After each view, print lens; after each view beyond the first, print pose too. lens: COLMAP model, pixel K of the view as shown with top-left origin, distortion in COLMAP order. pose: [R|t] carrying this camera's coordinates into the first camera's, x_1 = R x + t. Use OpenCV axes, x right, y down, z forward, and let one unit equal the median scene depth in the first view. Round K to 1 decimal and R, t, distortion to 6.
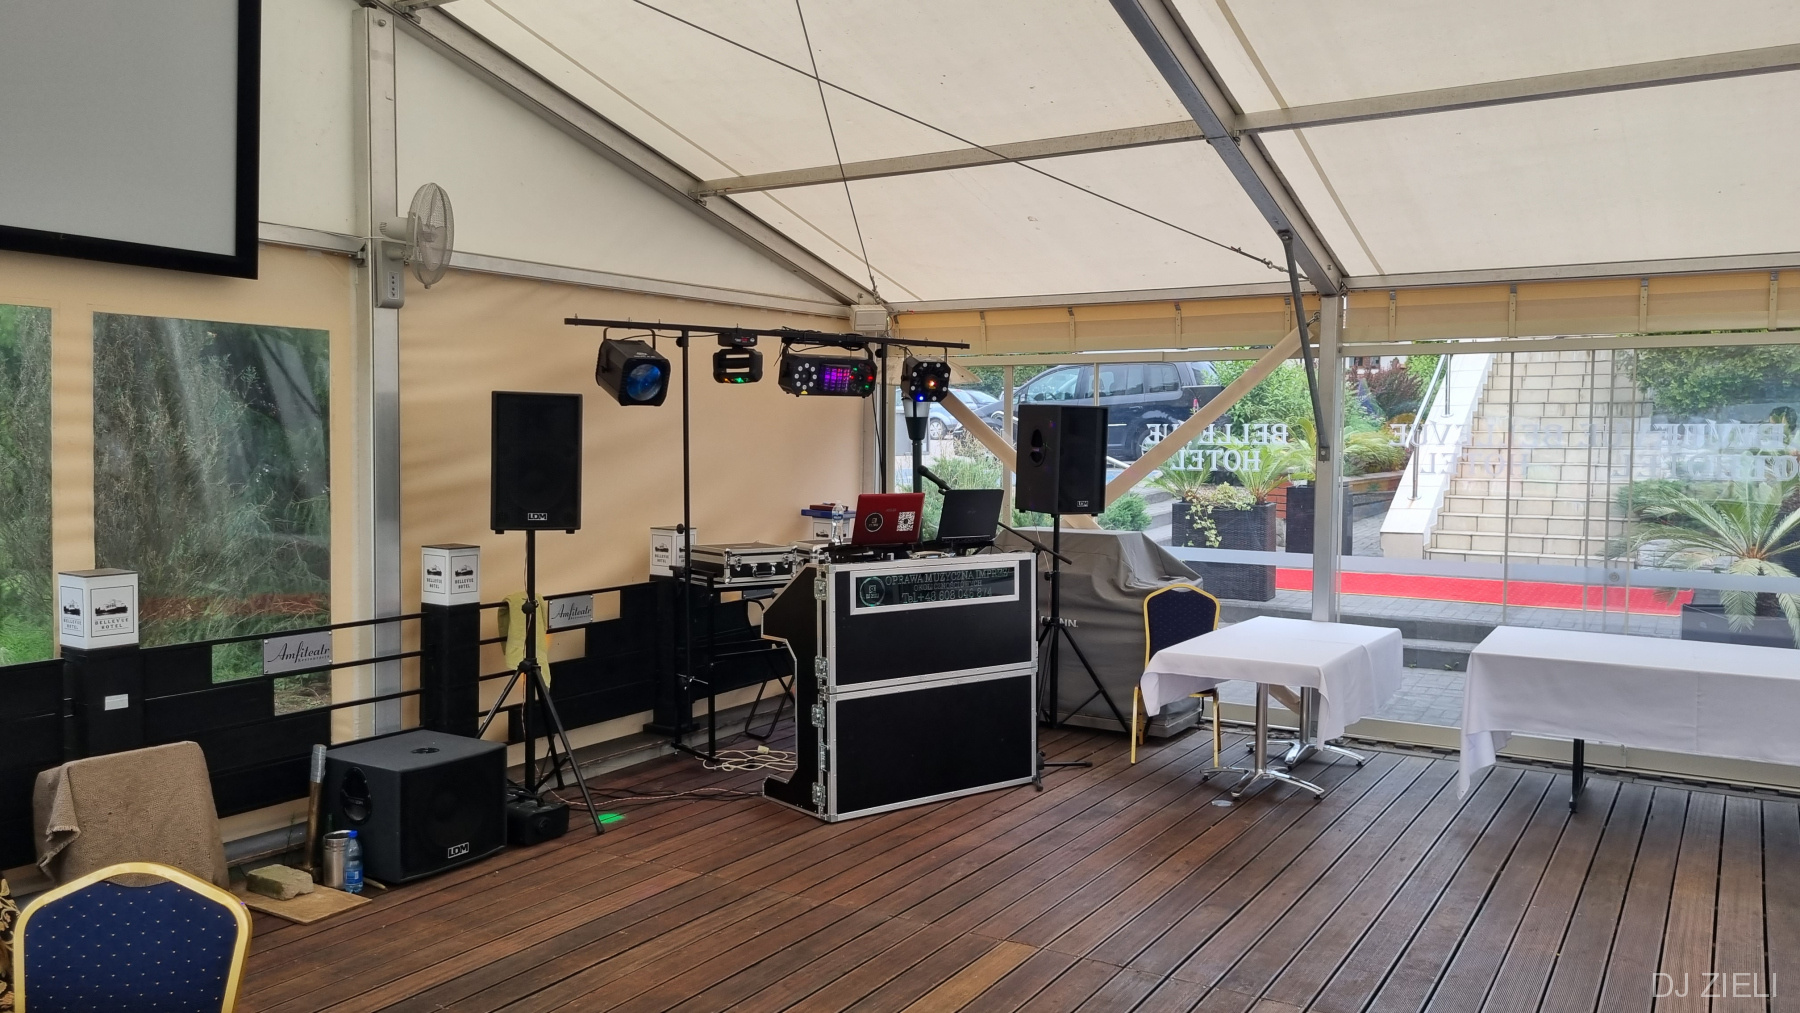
lens RADIAL K [[1346.1, 0, 913.6], [0, 1346.1, 500.0], [0, 0, 1]] dist [0.045268, -0.009546]
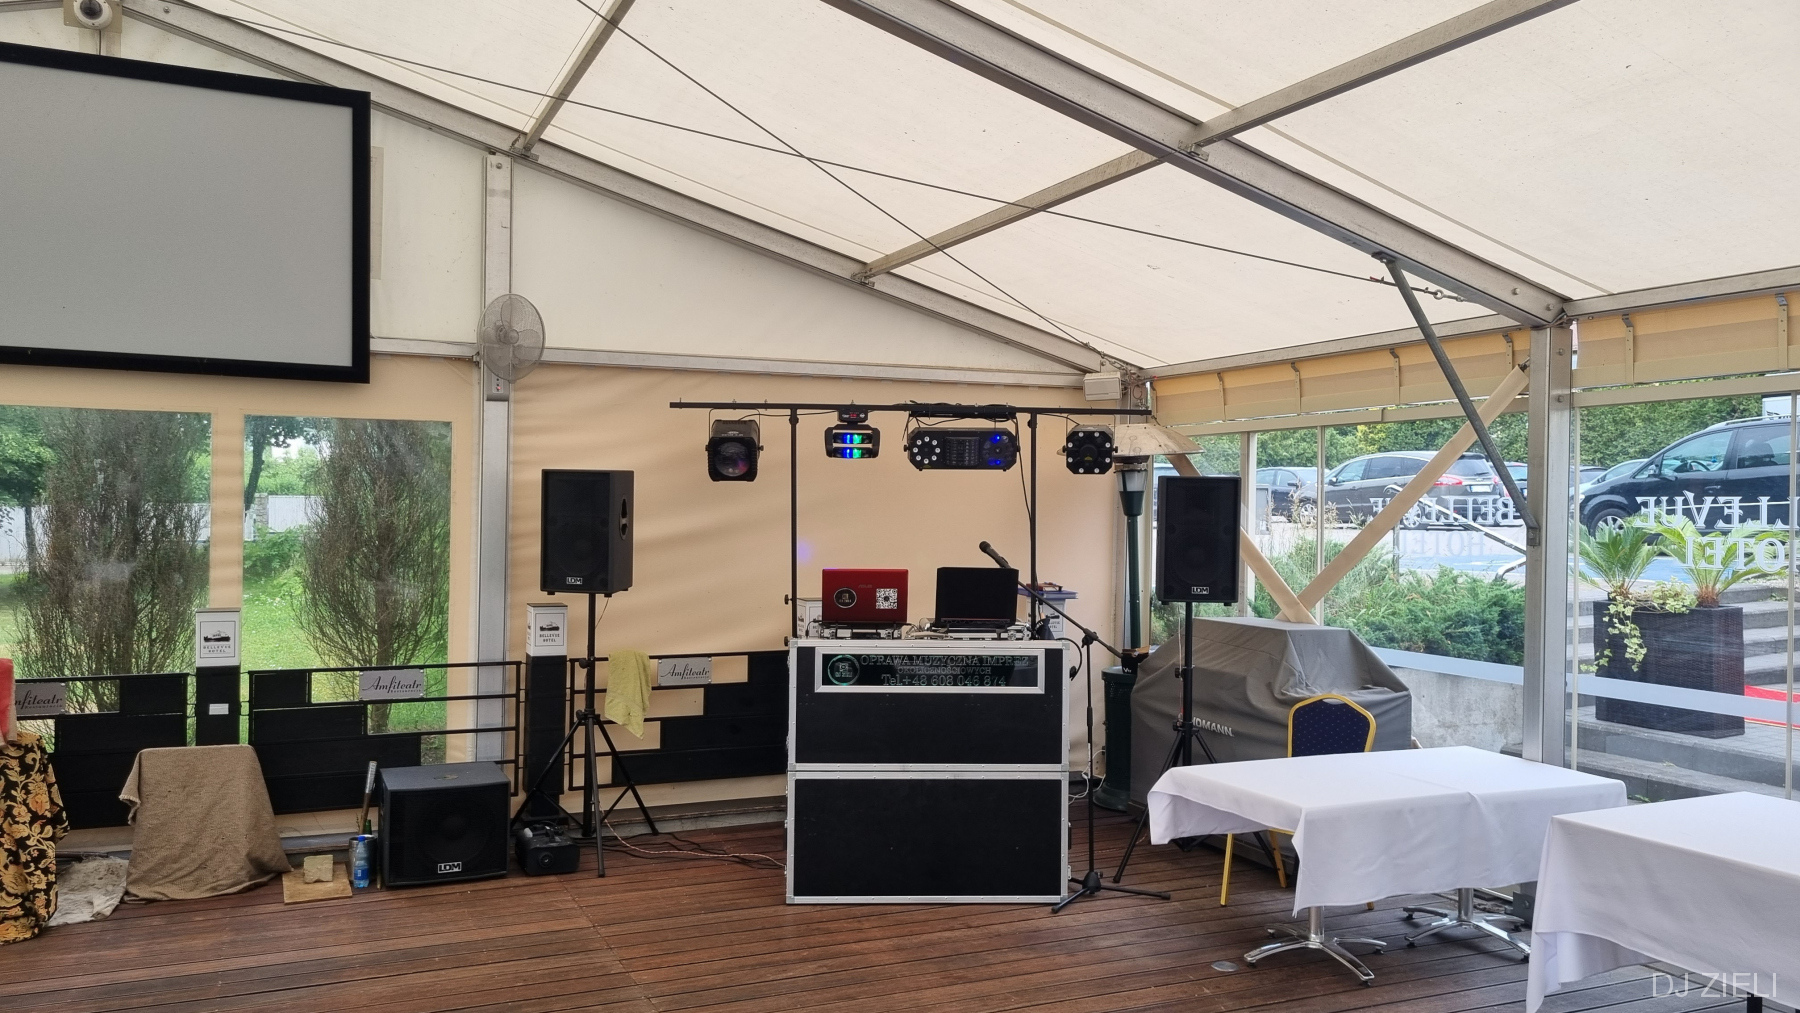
lens RADIAL K [[1338.6, 0, 890.7], [0, 1338.6, 512.7], [0, 0, 1]] dist [0.049832, -0.031340]
pose [[0.825964, 0.003135, -0.563715, 0.533749], [-0.031687, 0.998662, -0.040875, -0.006457], [0.562832, 0.051624, 0.824957, 0.216683]]
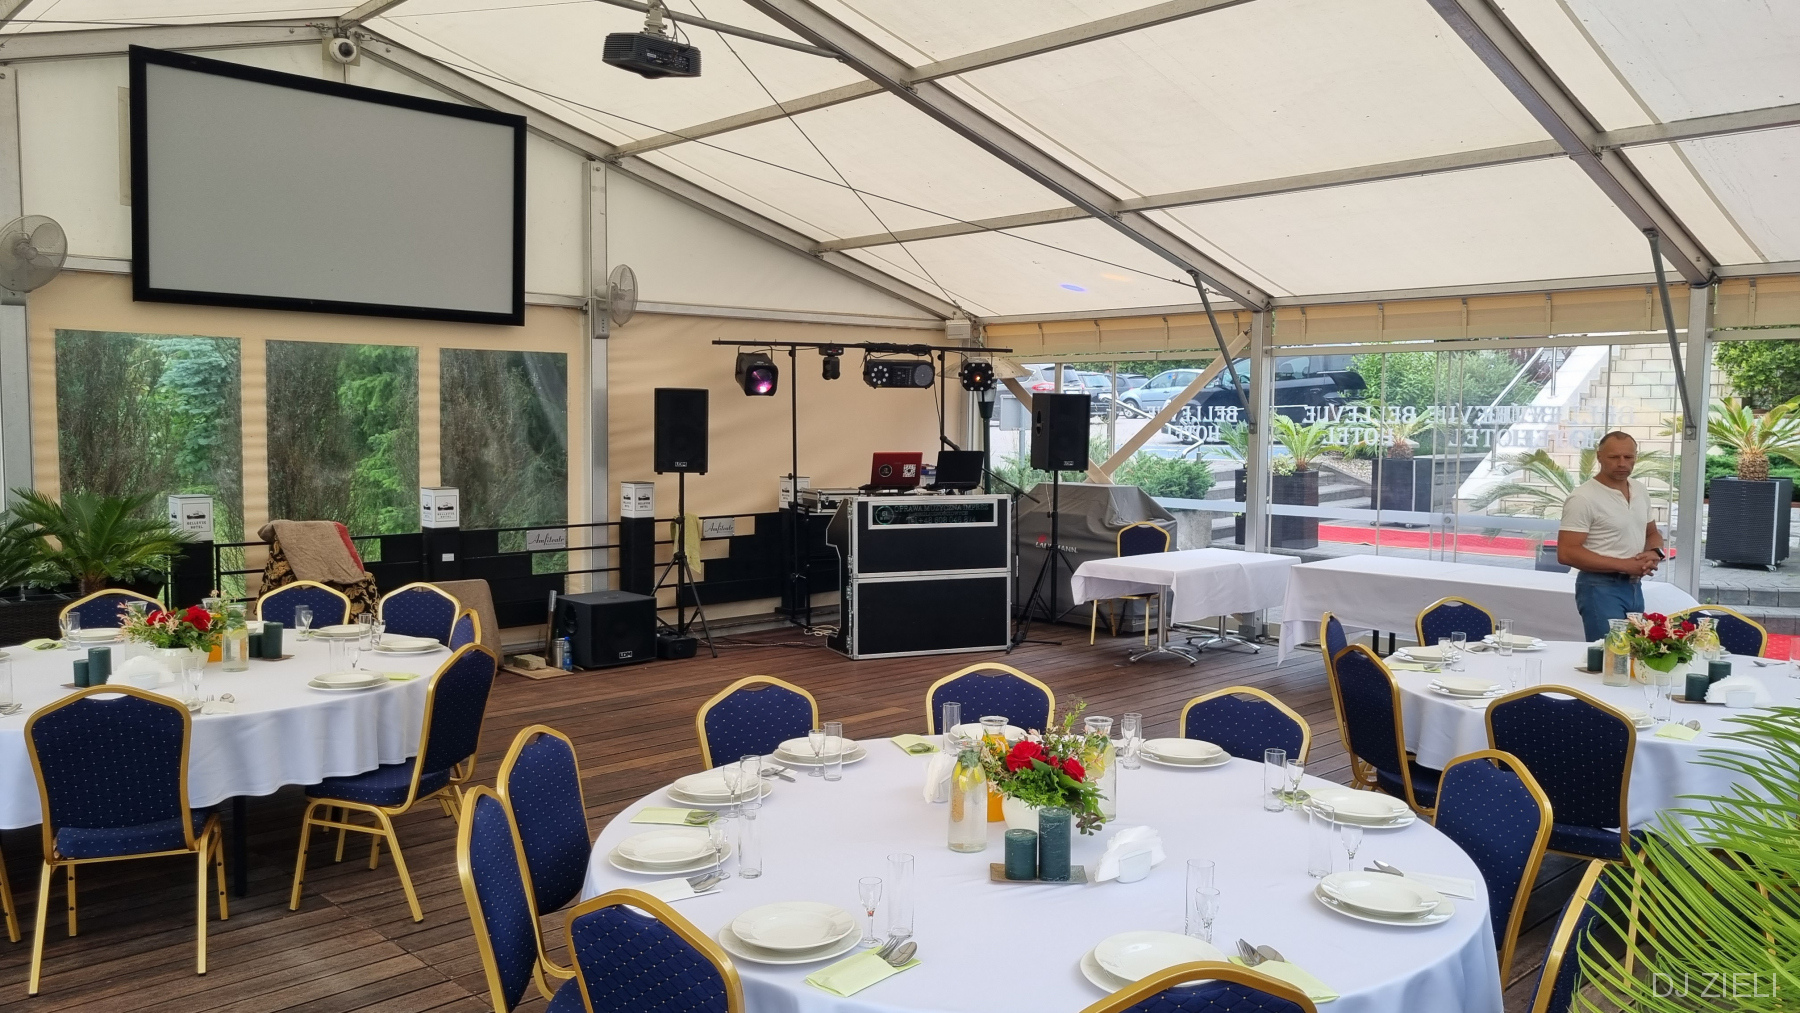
lens RADIAL K [[1346.1, 0, 913.6], [0, 1346.1, 500.0], [0, 0, 1]] dist [0.045268, -0.009546]
pose [[0.968223, 0.015865, -0.249587, 0.386215], [-0.012199, 0.999794, 0.016227, 0.024508], [0.249793, -0.012667, 0.968217, -0.494943]]
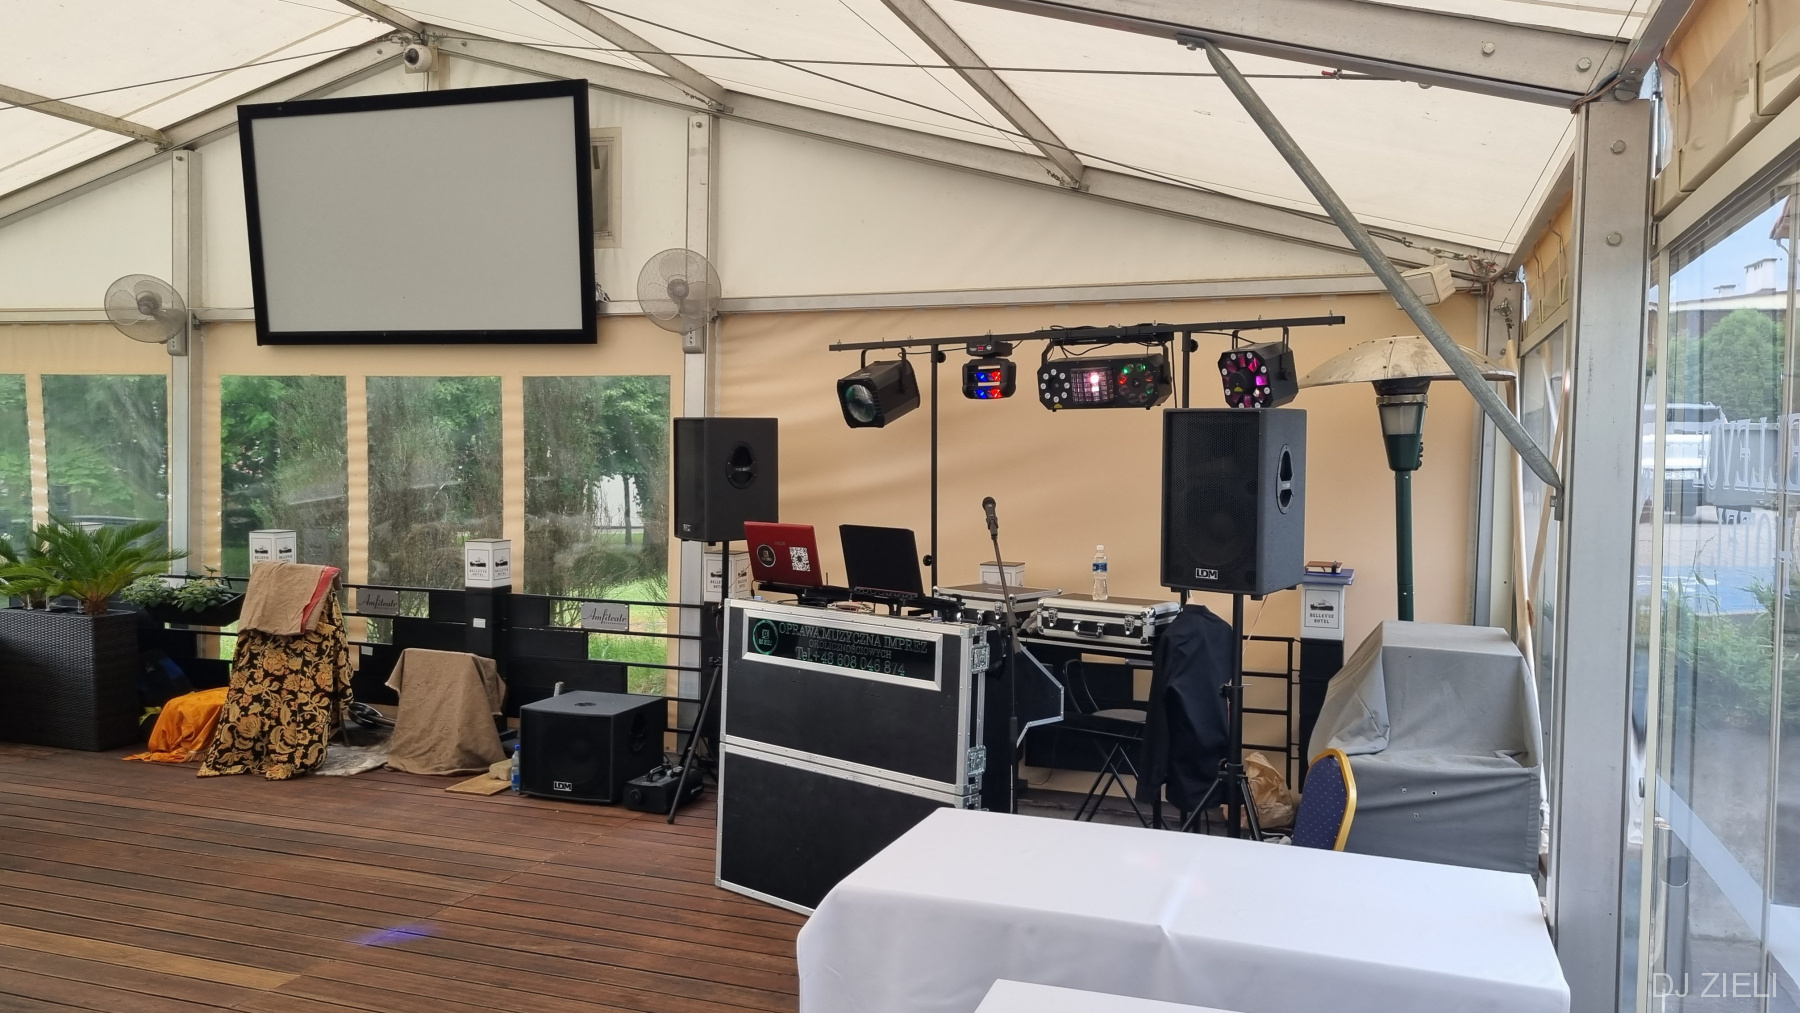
lens RADIAL K [[1346.1, 0, 913.6], [0, 1346.1, 500.0], [0, 0, 1]] dist [0.045268, -0.009546]
pose [[0.208996, 0.026191, -0.977566, 0.813340], [-0.061003, 0.998044, 0.013698, -0.035754], [0.976012, 0.056772, 0.210184, 0.897434]]
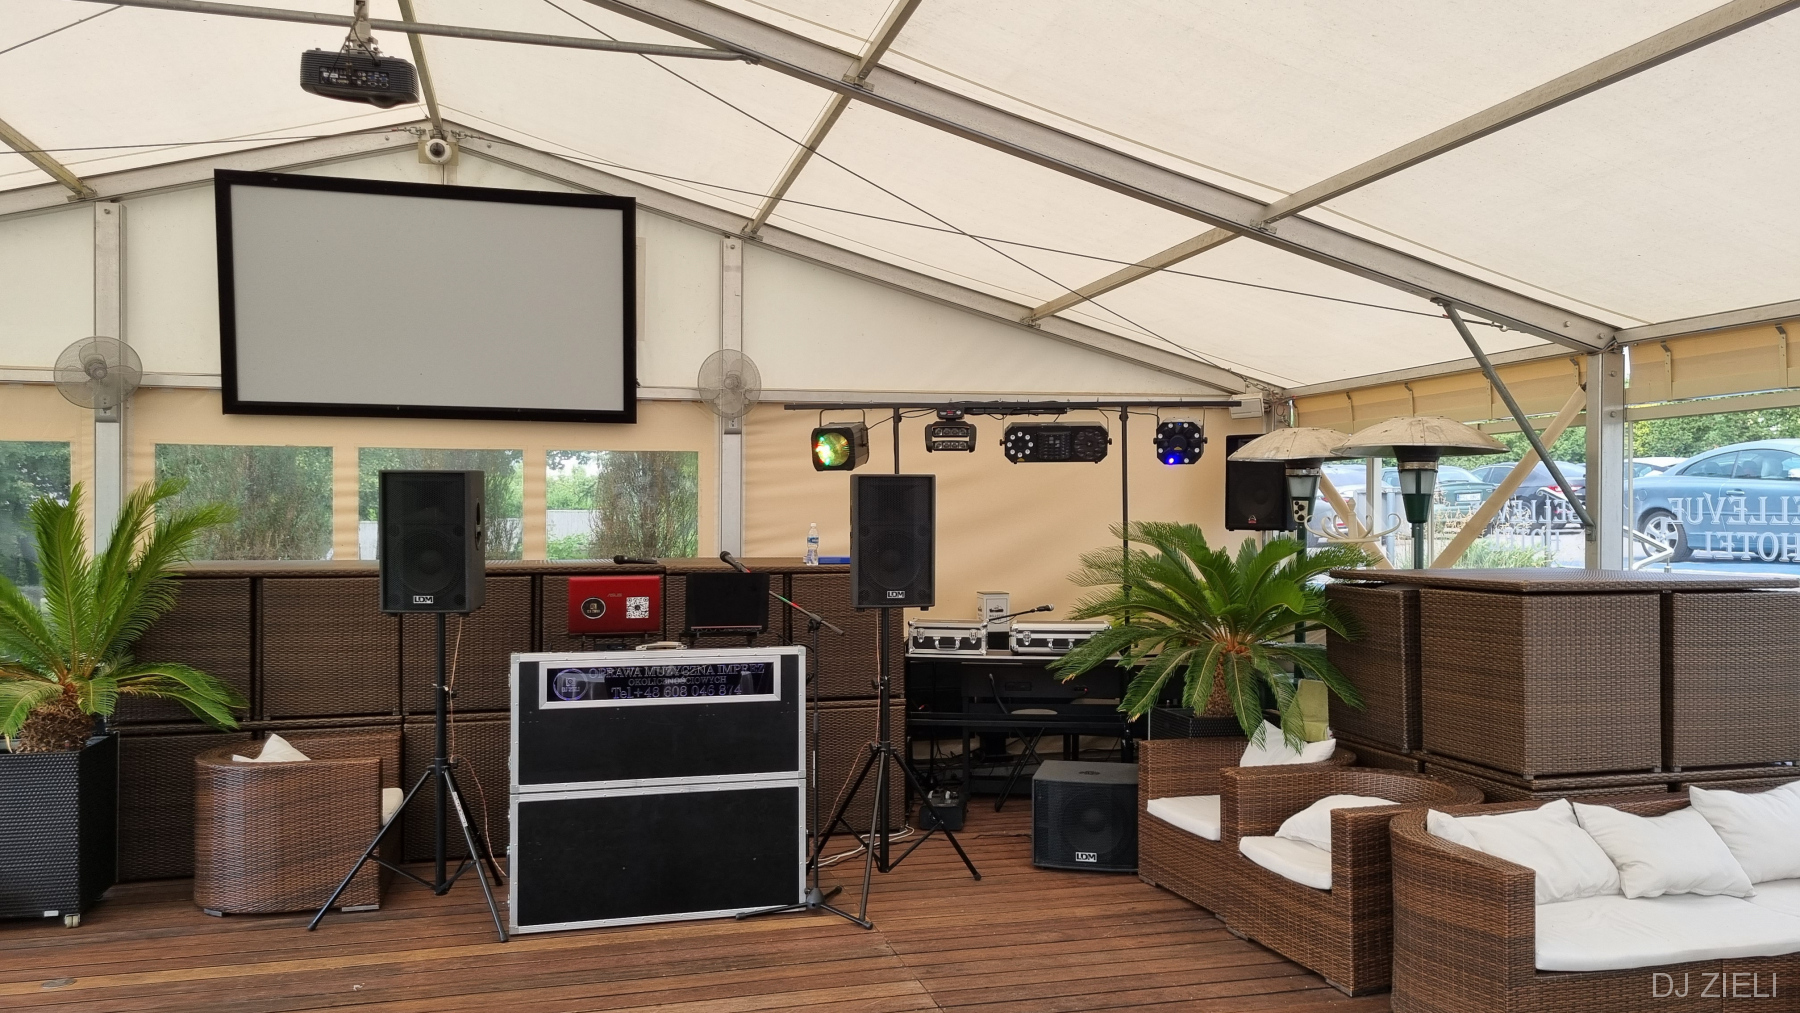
lens RADIAL K [[1338.0, 0, 907.6], [0, 1338.0, 512.7], [0, 0, 1]] dist [0.043105, -0.003611]
pose [[0.720954, -0.010479, -0.692904, 0.731203], [-0.025678, 0.998795, -0.041822, 0.000921], [0.692507, 0.047944, 0.719816, 0.074784]]
